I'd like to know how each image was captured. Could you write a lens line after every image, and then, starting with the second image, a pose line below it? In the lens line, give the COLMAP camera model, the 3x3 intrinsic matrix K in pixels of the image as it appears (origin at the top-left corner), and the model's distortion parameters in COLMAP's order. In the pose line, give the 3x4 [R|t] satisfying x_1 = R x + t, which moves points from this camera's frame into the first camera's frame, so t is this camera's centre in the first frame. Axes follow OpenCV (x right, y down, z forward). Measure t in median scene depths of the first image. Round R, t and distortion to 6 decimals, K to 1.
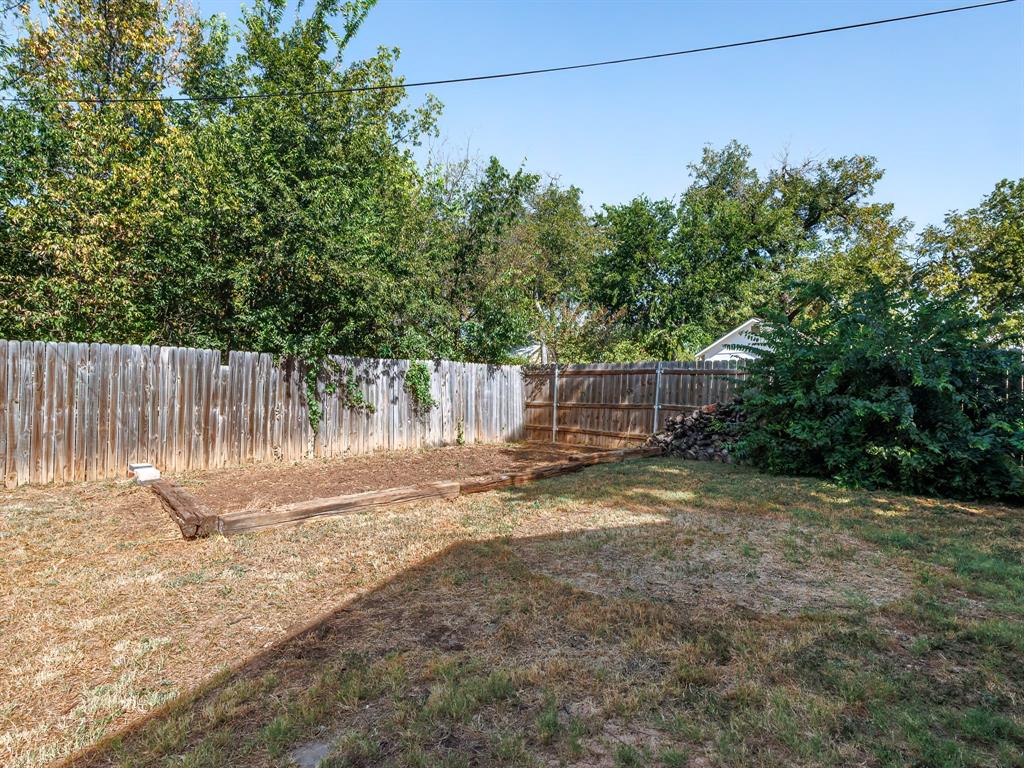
lens RADIAL K [[526.8, 0, 507.5], [0, 526.8, 383.7], [0, 0, 1]] dist [0.007264, 0.000682]
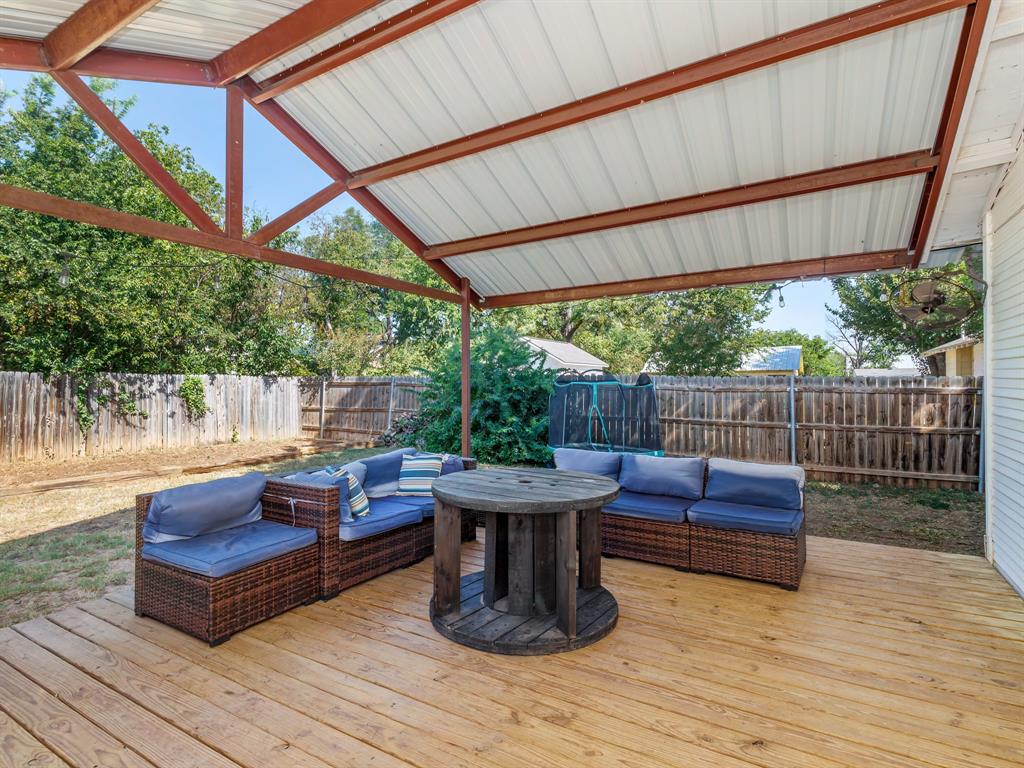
lens RADIAL K [[526.8, 0, 511.8], [0, 526.8, 384.3], [0, 0, 1]] dist [0.007264, 0.000682]
pose [[0.972175, -0.002285, 0.234244, 0.258712], [0.001301, 0.999990, 0.004356, -0.026357], [-0.234252, -0.003930, 0.972168, -0.365066]]
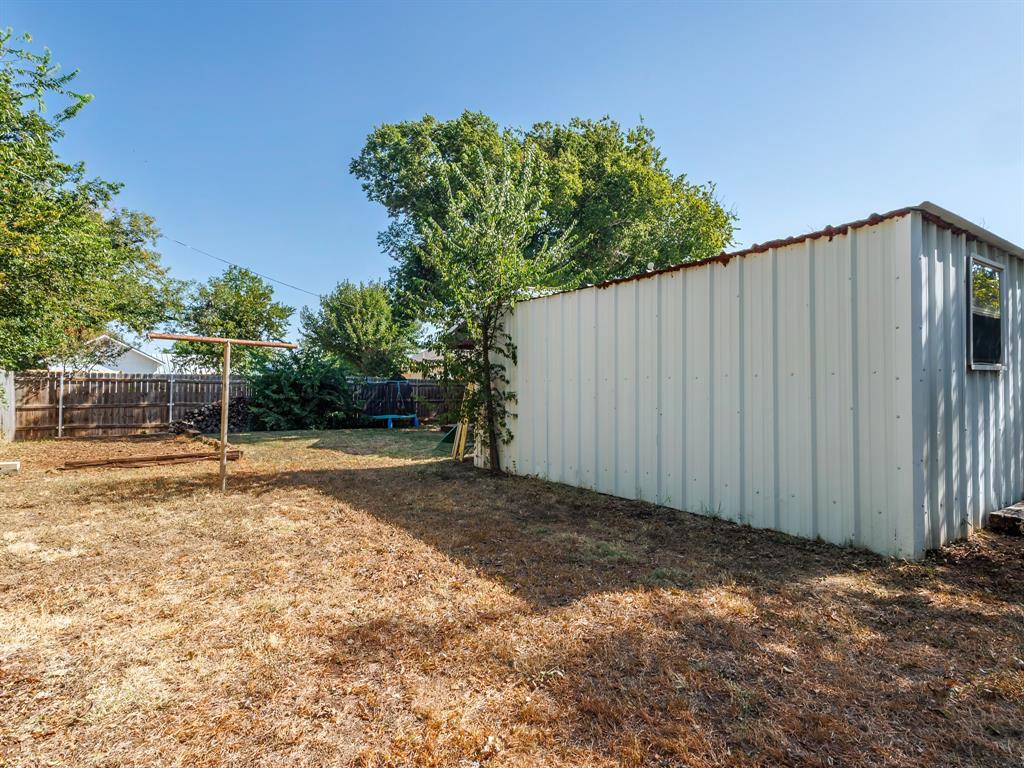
lens RADIAL K [[526.8, 0, 512.4], [0, 526.8, 384.7], [0, 0, 1]] dist [0.007264, 0.000682]
pose [[0.148317, 0.009241, 0.988897, -1.040577], [-0.003566, 0.999955, -0.008810, -0.003266], [-0.988933, -0.002220, 0.148343, -0.183975]]
